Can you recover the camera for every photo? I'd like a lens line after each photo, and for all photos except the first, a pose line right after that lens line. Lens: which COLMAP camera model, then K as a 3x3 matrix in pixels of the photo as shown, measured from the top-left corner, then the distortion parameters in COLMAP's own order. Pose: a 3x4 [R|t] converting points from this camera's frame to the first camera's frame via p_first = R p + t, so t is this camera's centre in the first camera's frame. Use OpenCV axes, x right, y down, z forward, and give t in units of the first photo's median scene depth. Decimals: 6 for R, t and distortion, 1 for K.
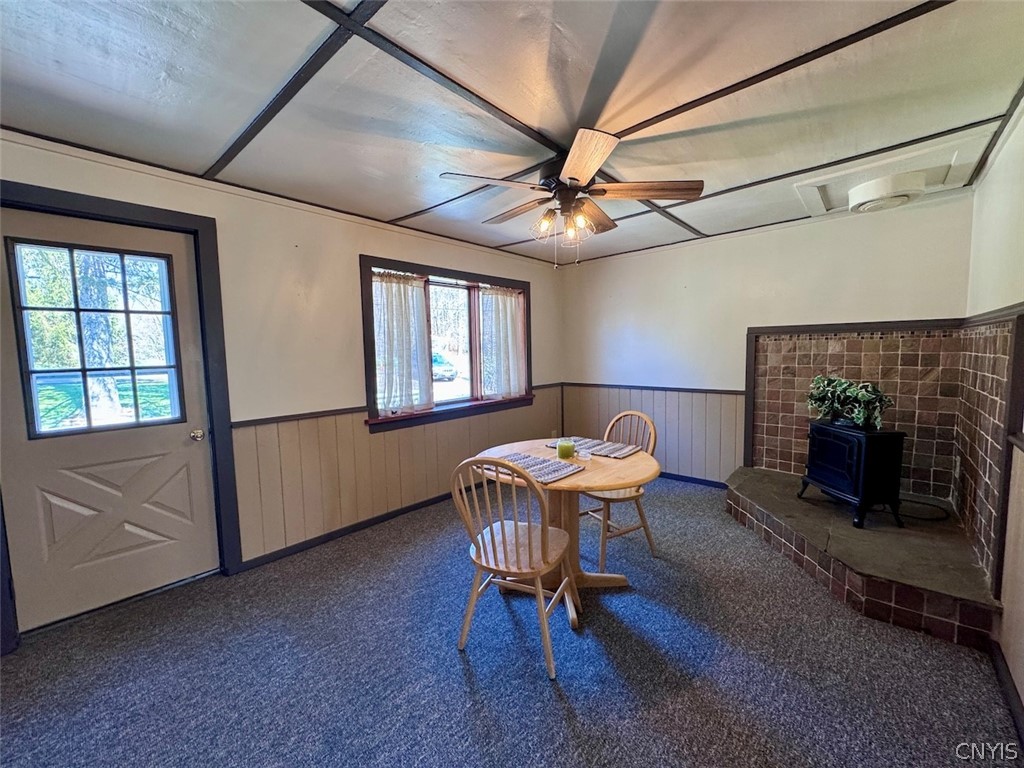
lens RADIAL K [[409.0, 0, 512.3], [0, 409.0, 379.7], [0, 0, 1]] dist [0.000353, 0.000591]
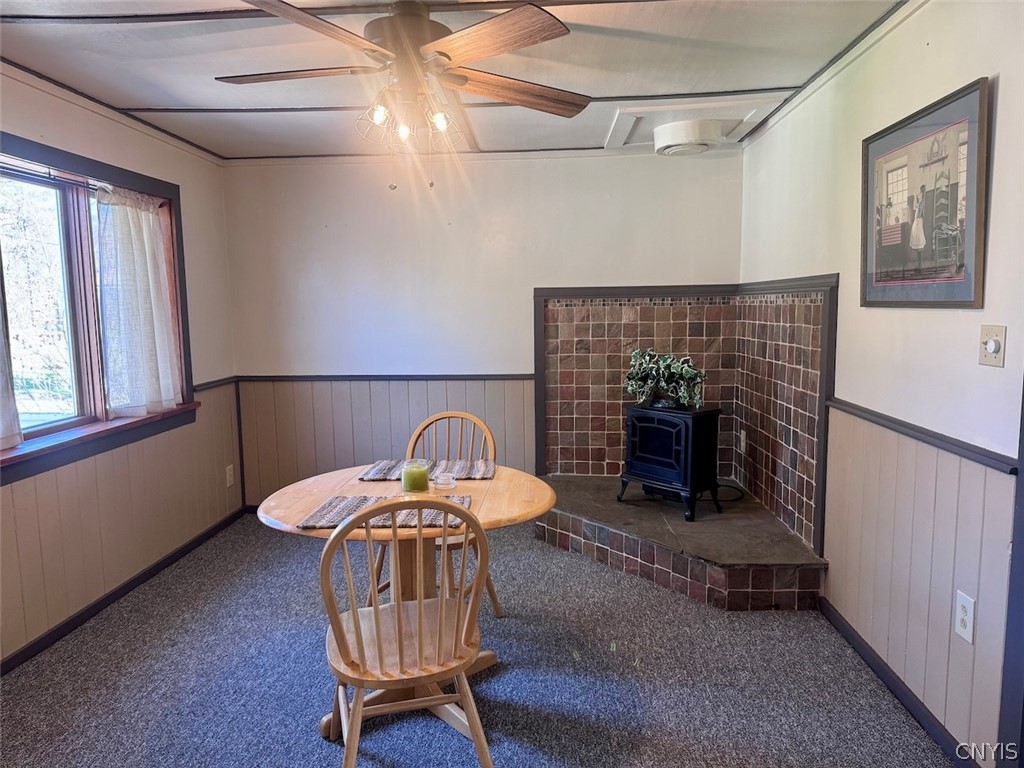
lens RADIAL K [[709.7, 0, 512.0], [0, 709.7, 384.0], [0, 0, 1]] dist [0.084609, -0.116889]
pose [[0.781130, -0.058922, 0.621582, -0.341896], [0.043273, 0.998252, 0.040247, -0.010292], [-0.622867, -0.004540, 0.782315, 0.031937]]
